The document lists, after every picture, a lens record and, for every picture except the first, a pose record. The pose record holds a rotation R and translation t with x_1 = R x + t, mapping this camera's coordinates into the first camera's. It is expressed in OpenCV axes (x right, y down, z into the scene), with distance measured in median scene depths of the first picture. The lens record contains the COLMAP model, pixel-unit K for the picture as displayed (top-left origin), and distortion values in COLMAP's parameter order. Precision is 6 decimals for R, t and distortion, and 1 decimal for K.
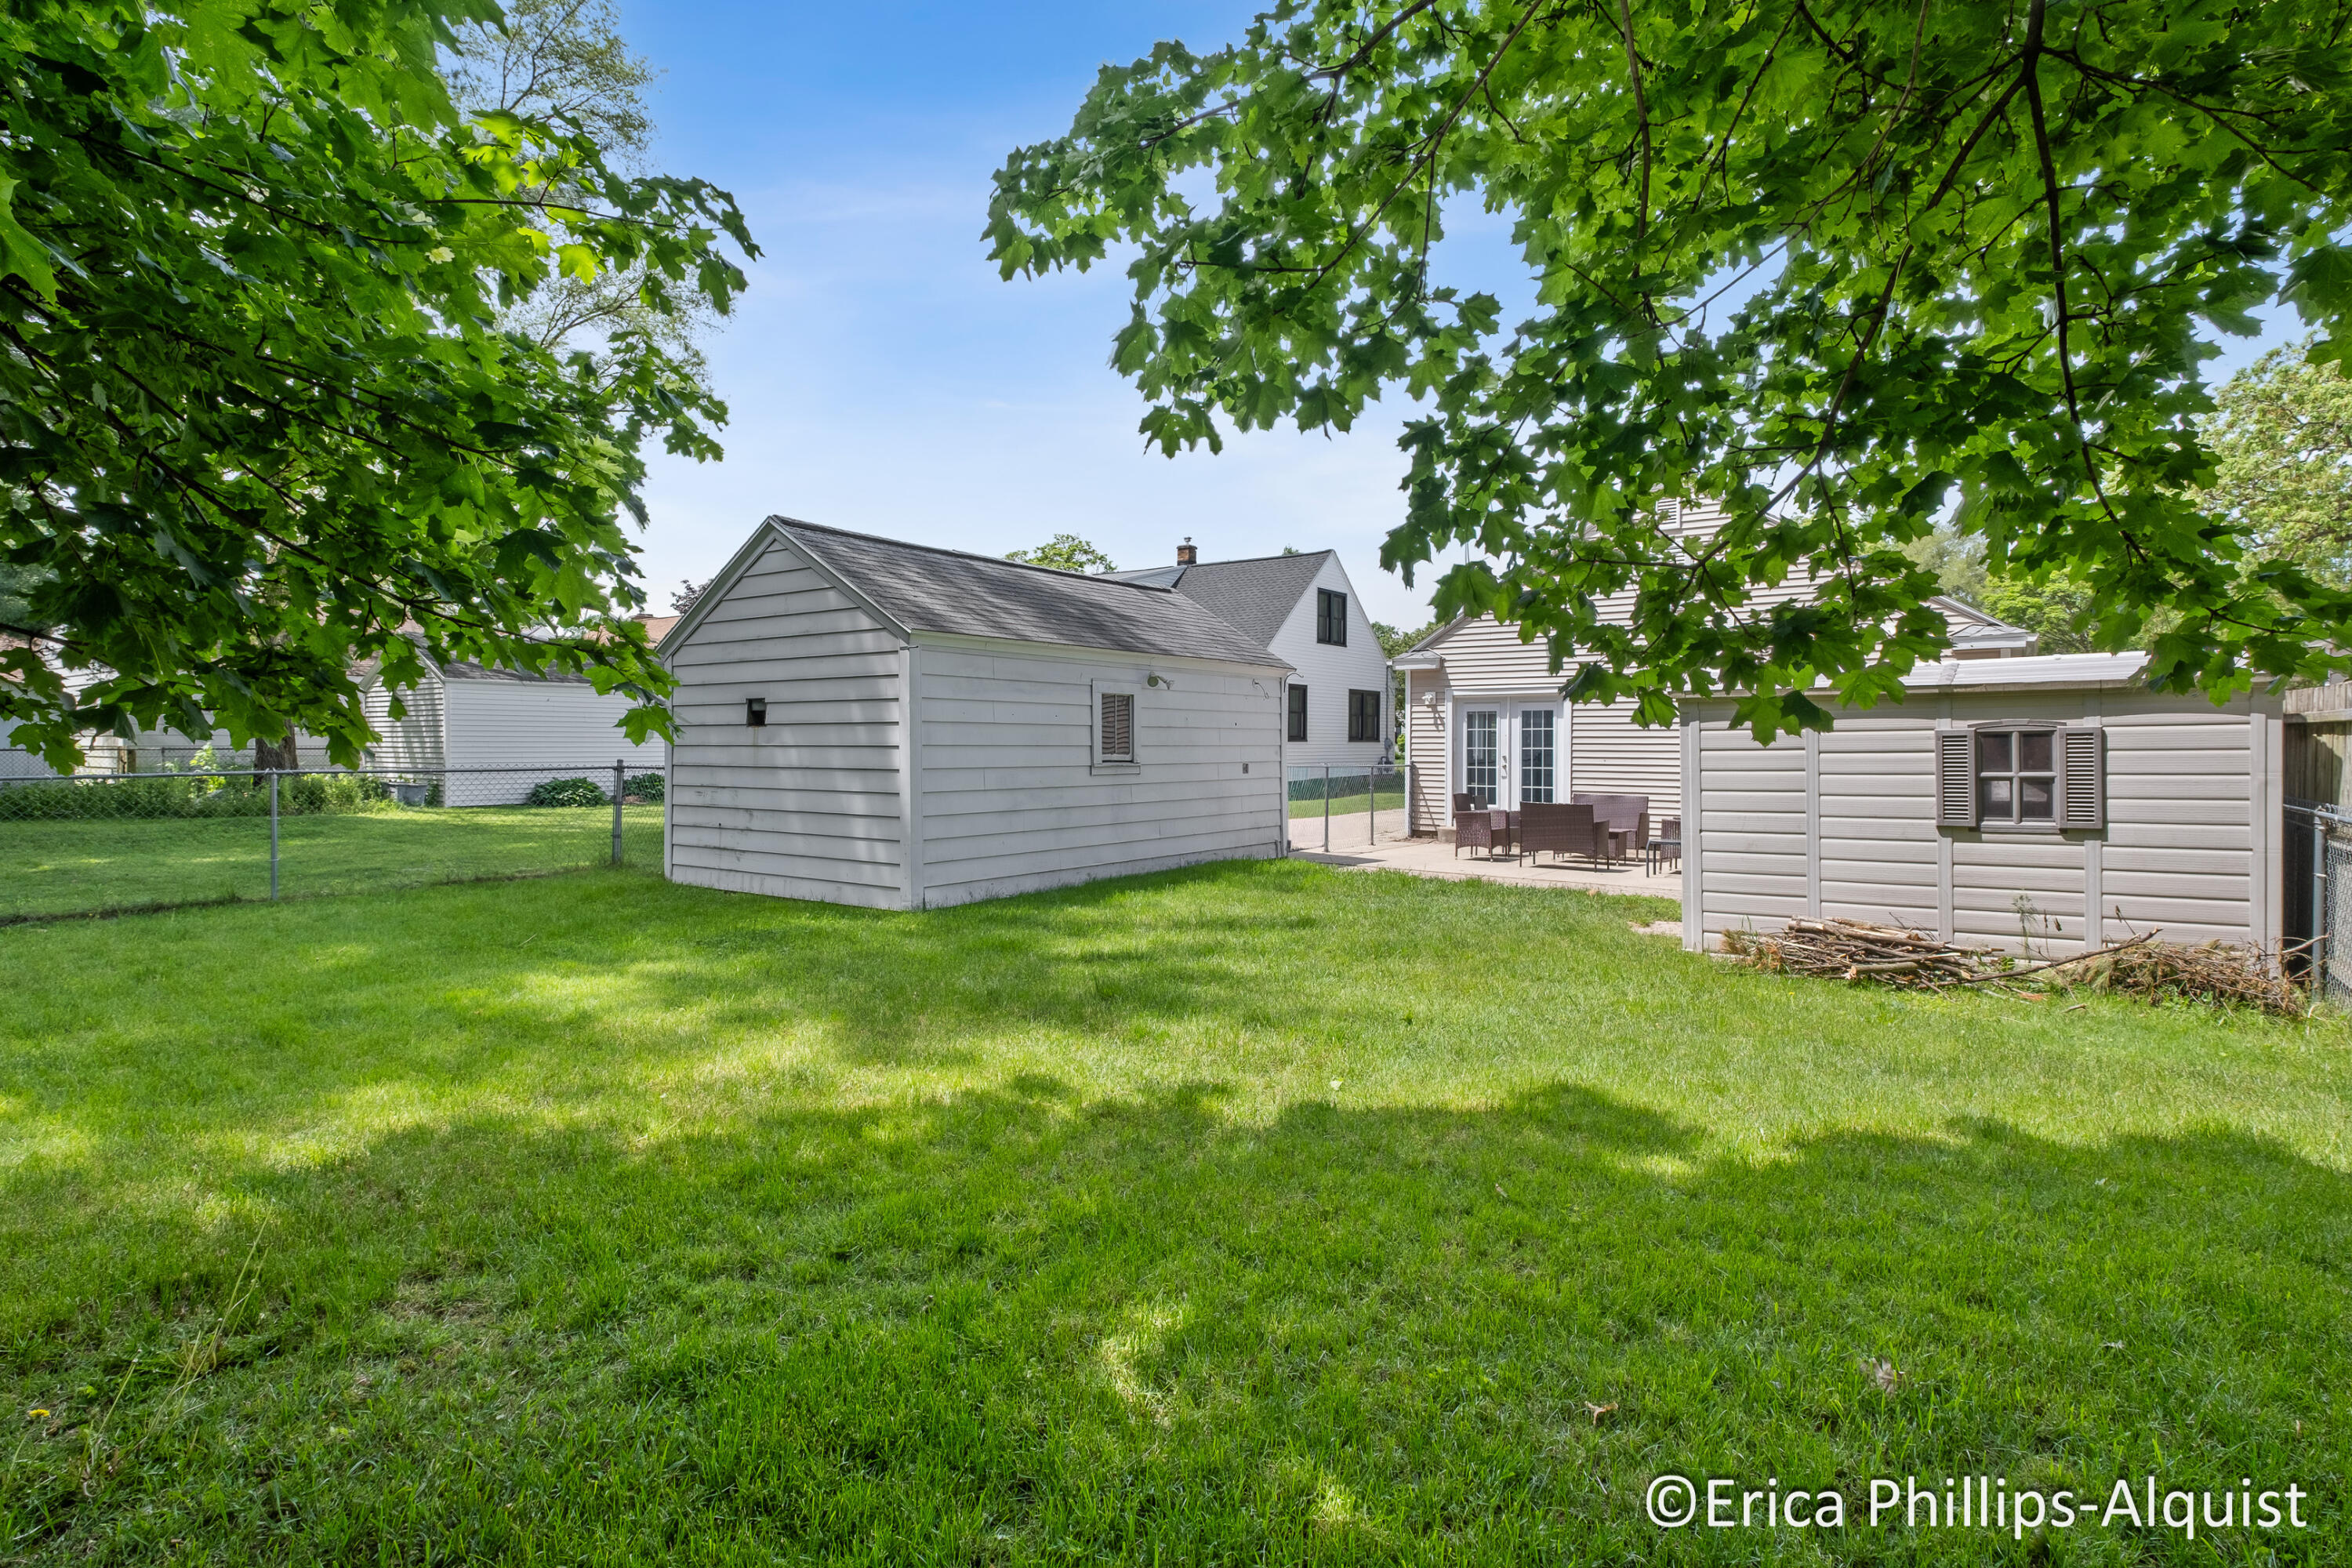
lens RADIAL K [[1146.3, 0, 1181.6], [0, 1146.3, 763.8], [0, 0, 1]] dist [-0.002427, -0.001623]
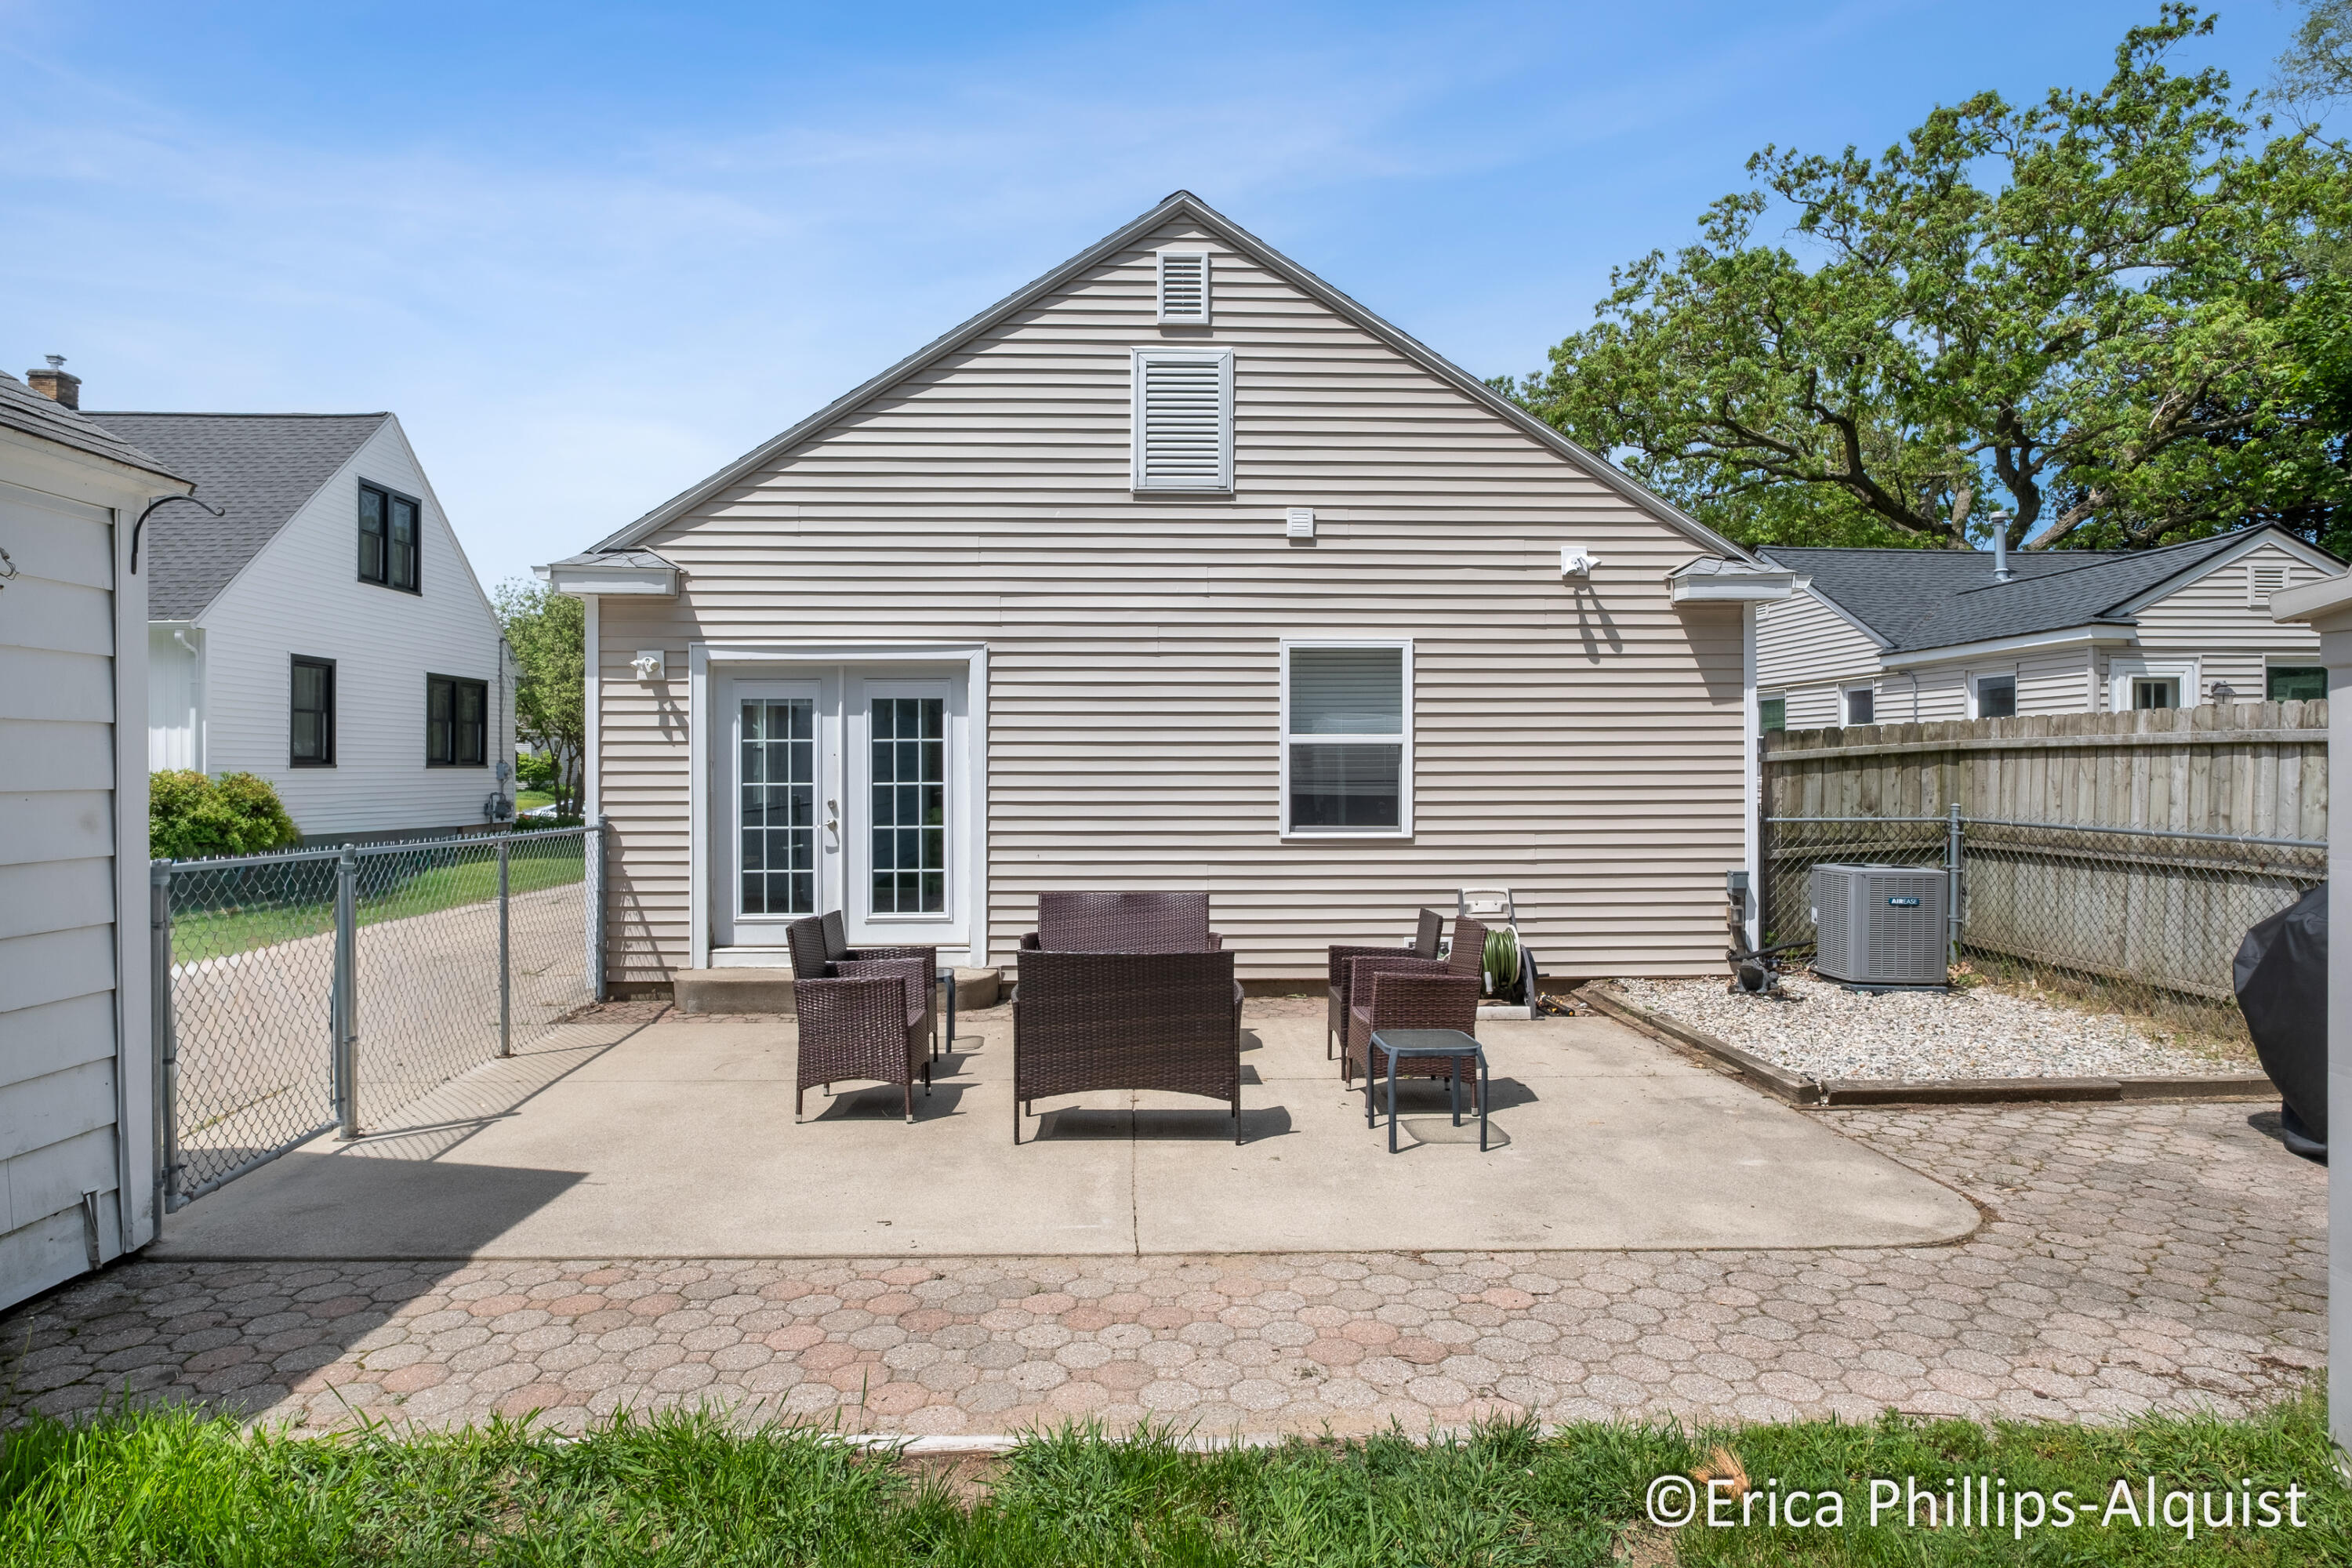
lens RADIAL K [[1324.0, 0, 1172.1], [0, 1324.0, 775.8], [0, 0, 1]] dist [-0.005541, -0.000932]
pose [[0.790563, -0.006303, 0.612348, 0.072411], [0.013256, 0.999889, -0.006823, -0.011113], [-0.612237, 0.013512, 0.790559, 0.507861]]
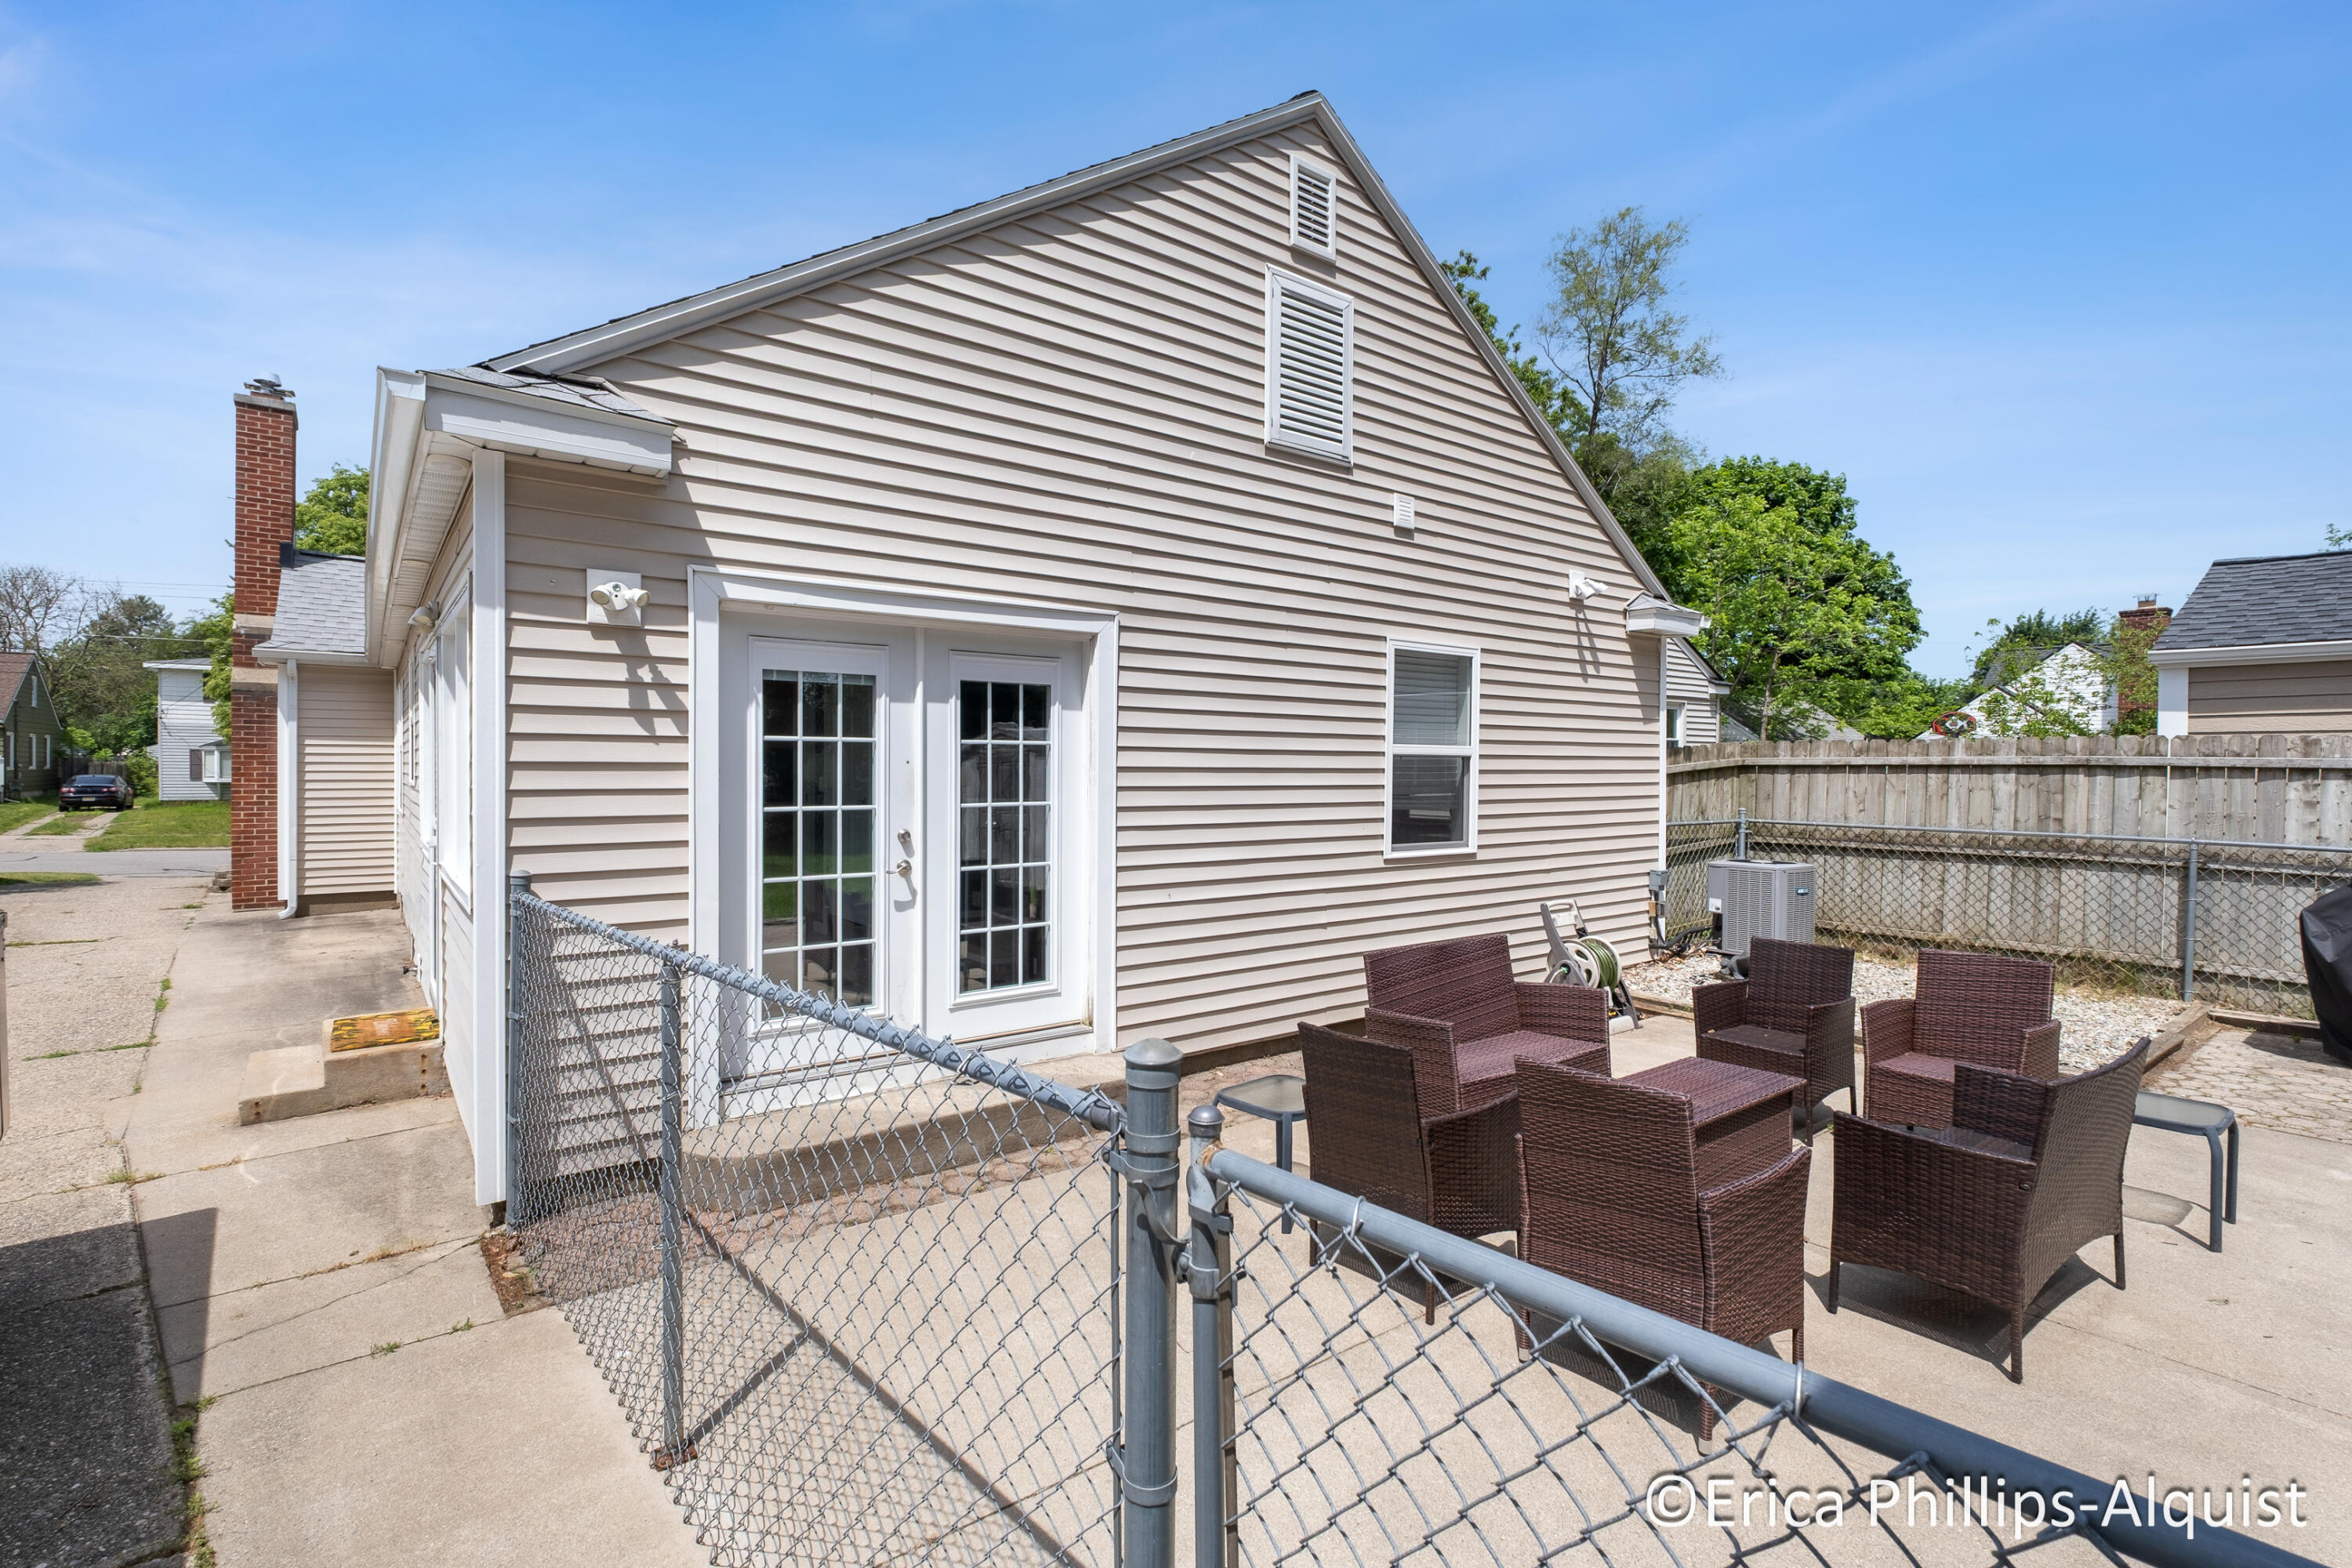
lens RADIAL K [[1082.6, 0, 1176.0], [0, 1082.6, 784.0], [0, 0, 1]] dist [0.019645, 0.000218]
pose [[0.276272, -0.014400, 0.960972, 0.036605], [0.011572, 0.999865, 0.011656, -0.020952], [-0.961010, 0.007900, 0.276401, 0.839547]]
